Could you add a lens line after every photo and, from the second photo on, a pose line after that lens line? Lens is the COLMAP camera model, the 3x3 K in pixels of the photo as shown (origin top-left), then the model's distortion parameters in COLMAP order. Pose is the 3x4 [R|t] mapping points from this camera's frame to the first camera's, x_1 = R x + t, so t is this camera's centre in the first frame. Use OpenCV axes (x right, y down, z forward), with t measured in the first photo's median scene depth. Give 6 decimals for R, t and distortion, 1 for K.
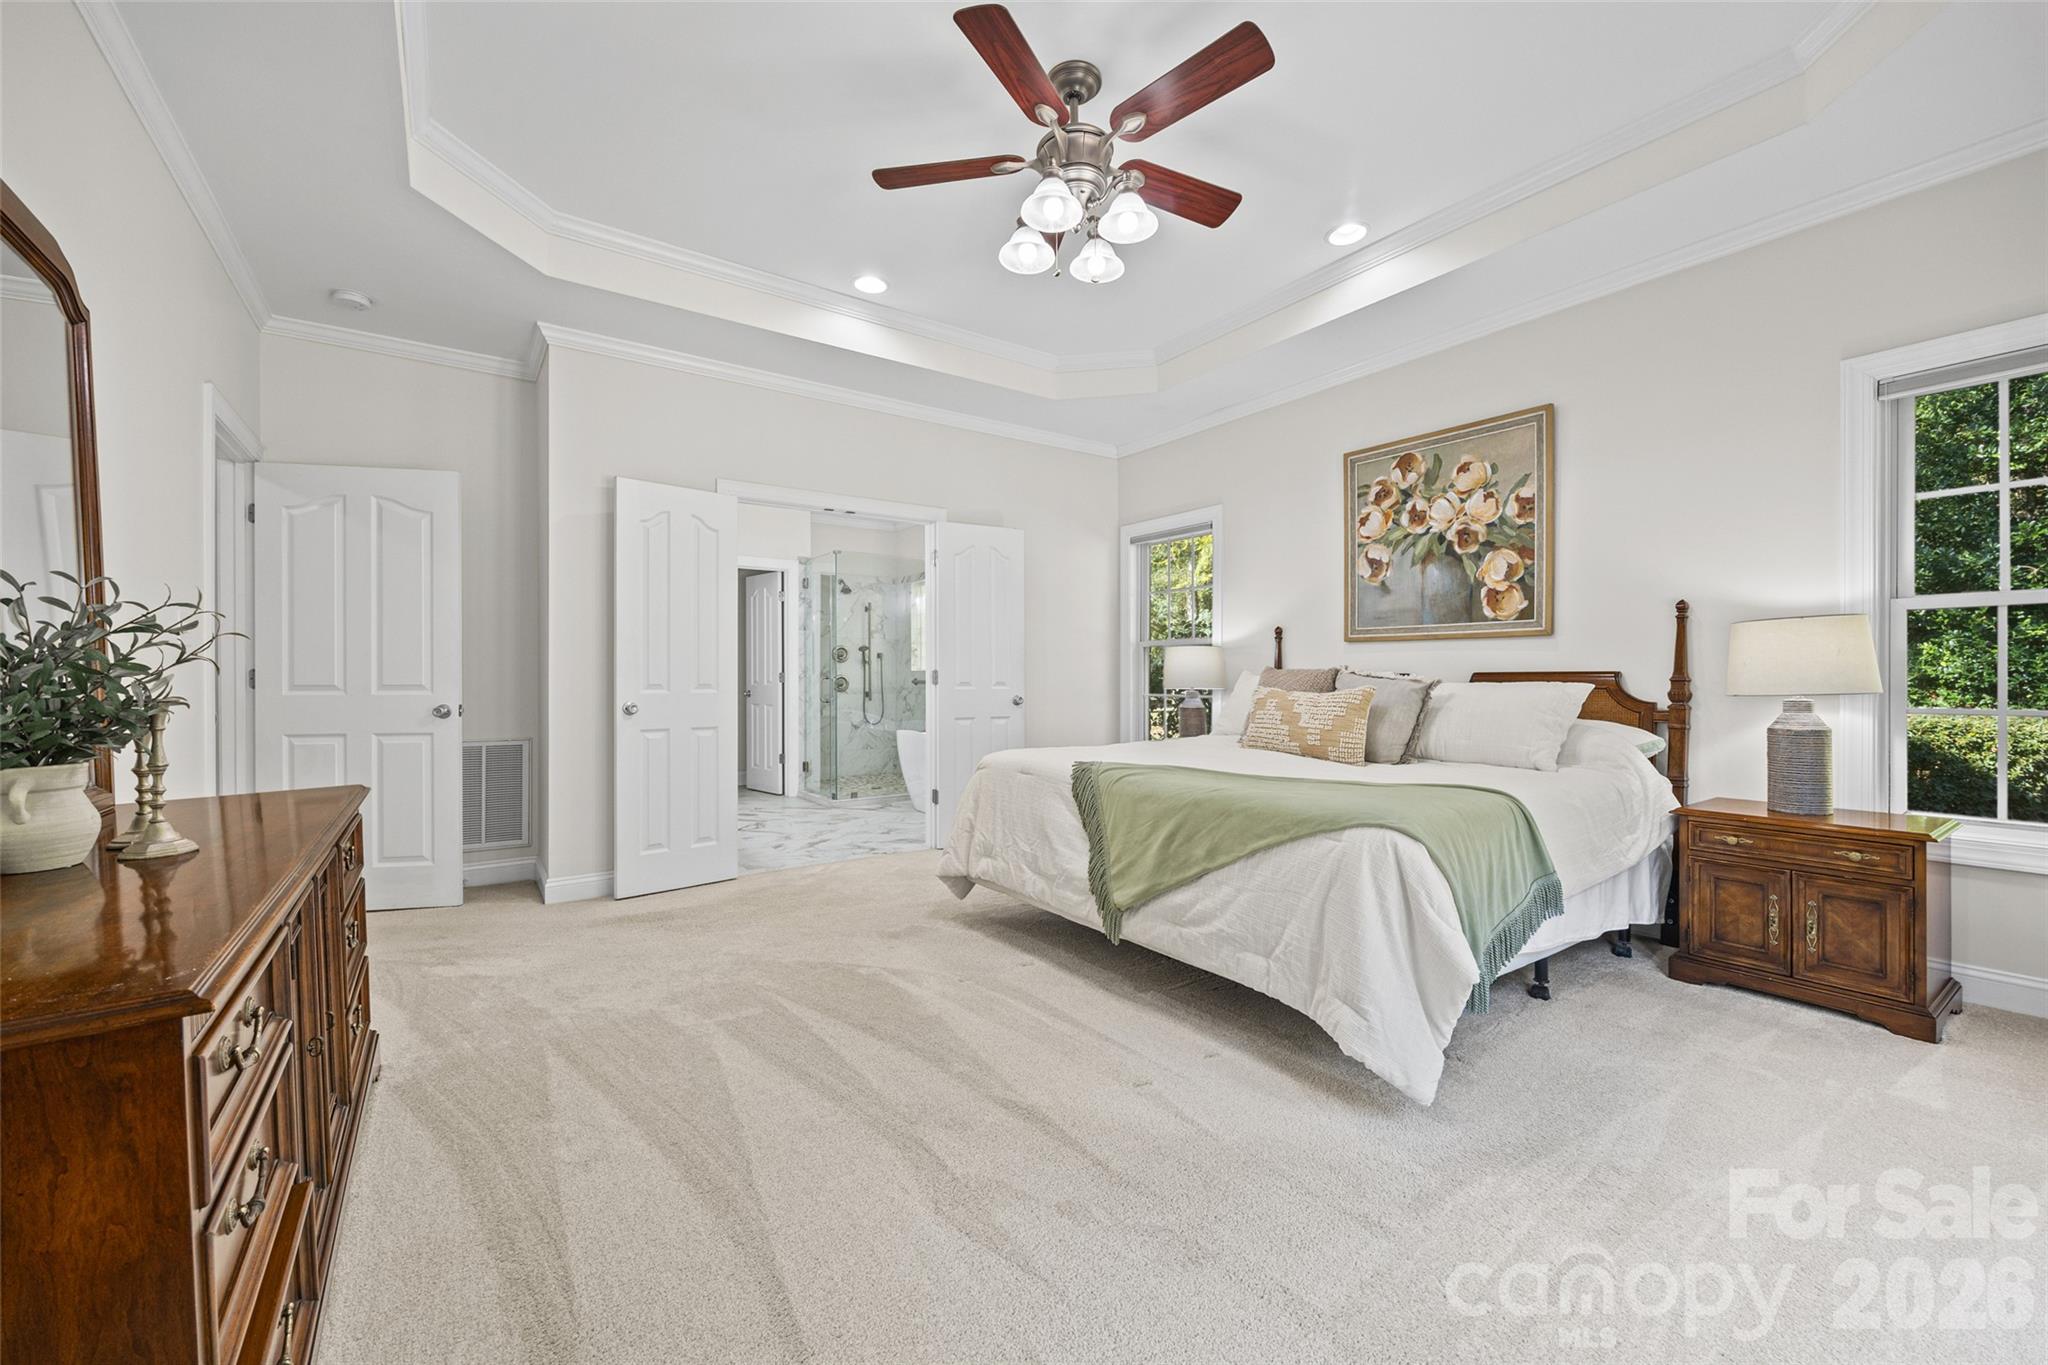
lens RADIAL K [[806.4, 0, 1037.6], [0, 806.4, 699.8], [0, 0, 1]] dist [0.000310, 0.000199]
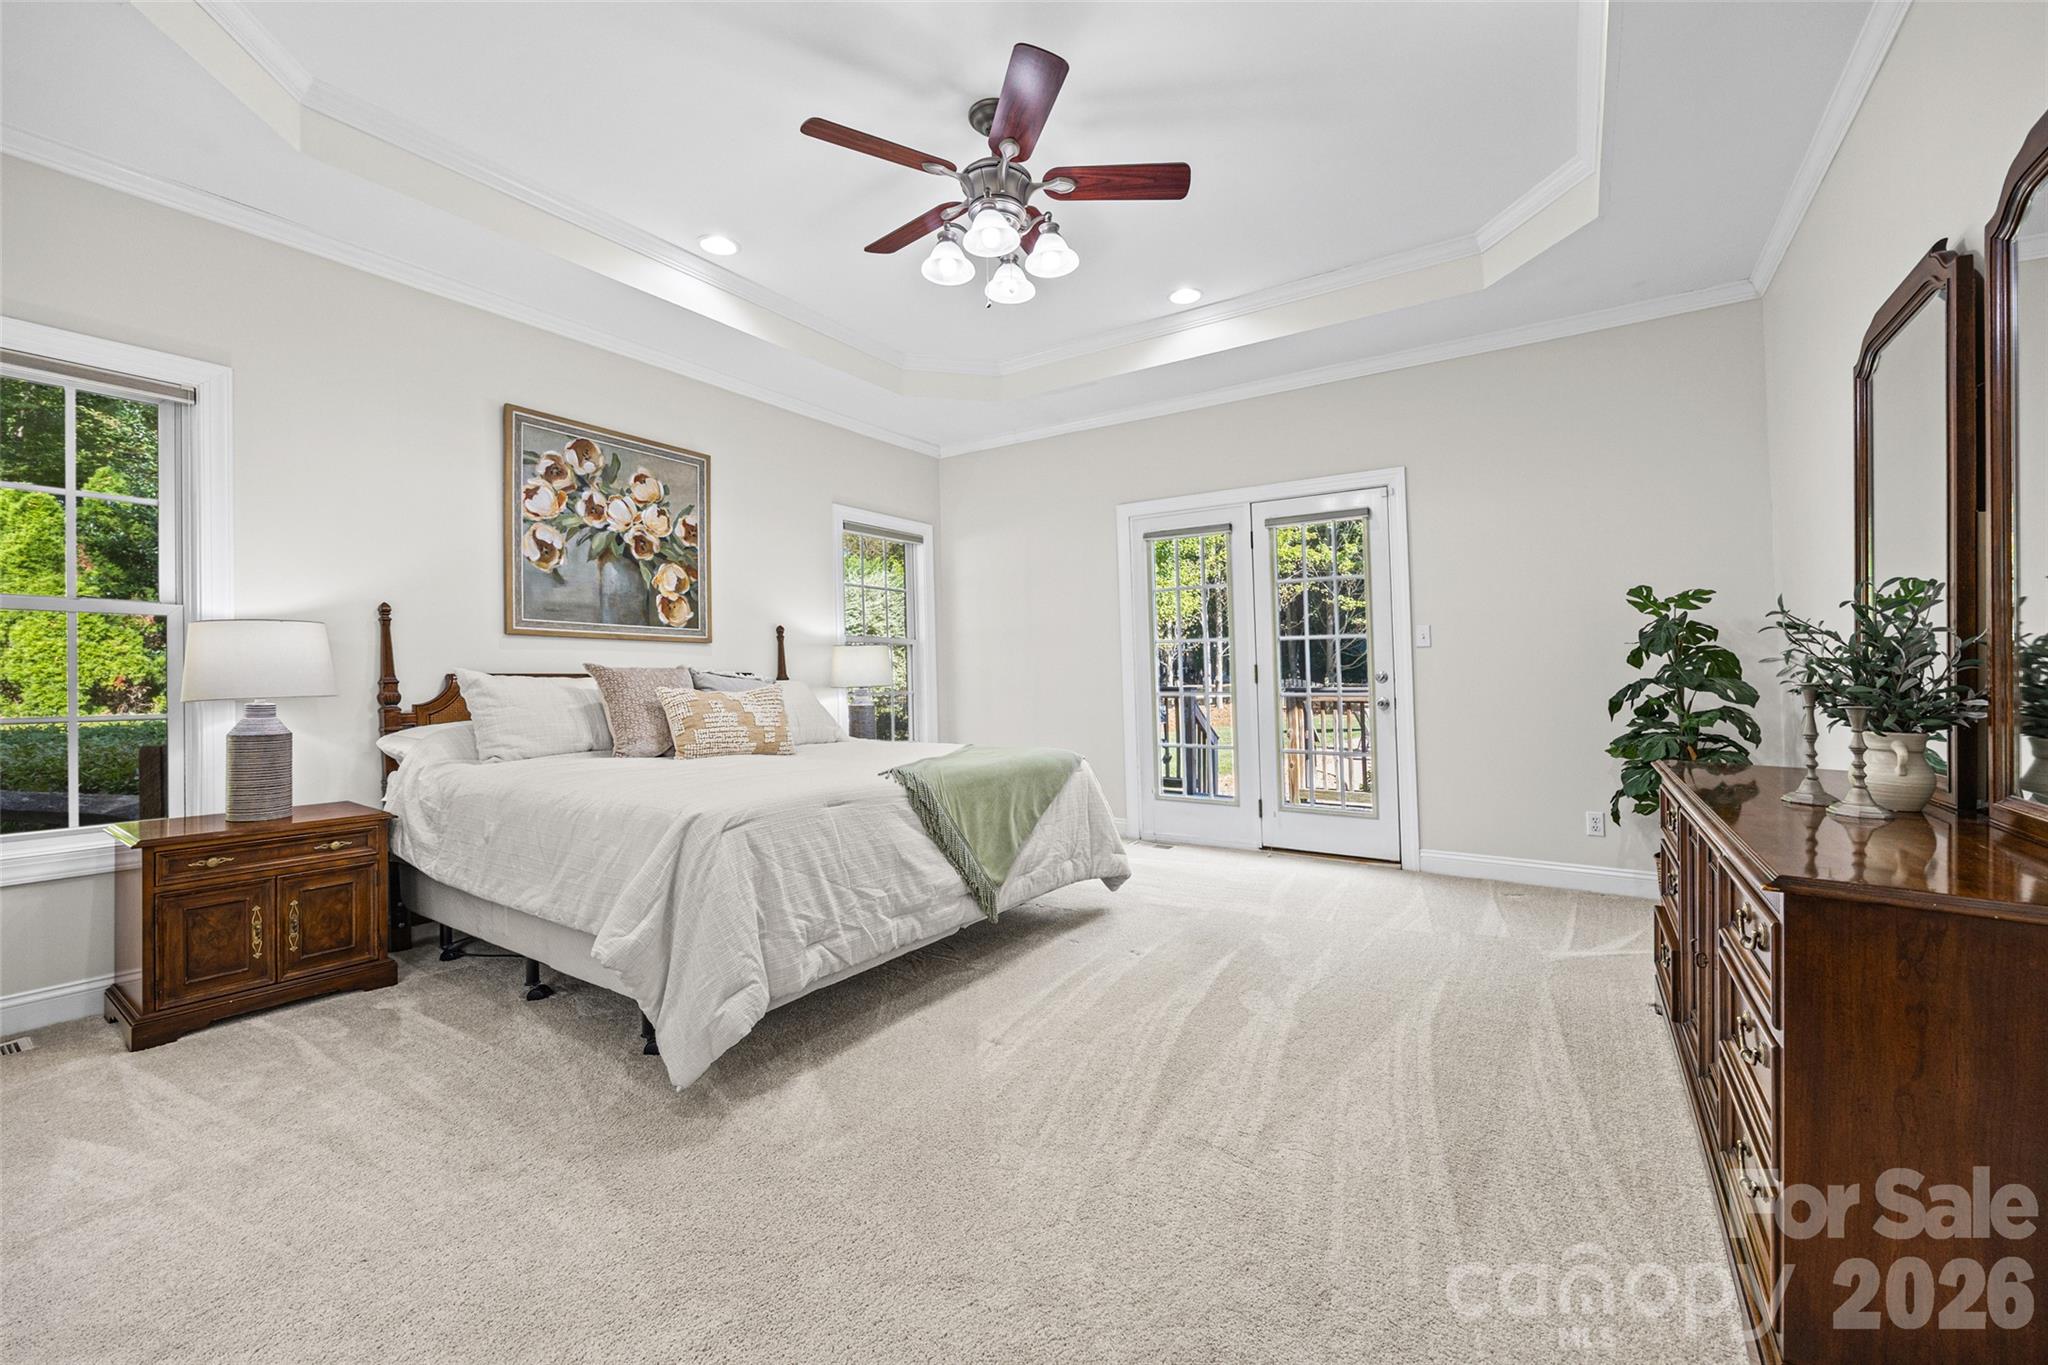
lens RADIAL K [[806.4, 0, 1042.9], [0, 806.4, 661.7], [0, 0, 1]] dist [0.000310, 0.000199]
pose [[-0.345782, 0.021568, 0.938067, -0.627929], [0.033560, 0.999380, -0.010607, -0.020129], [-0.937715, 0.027814, -0.346291, 0.871915]]
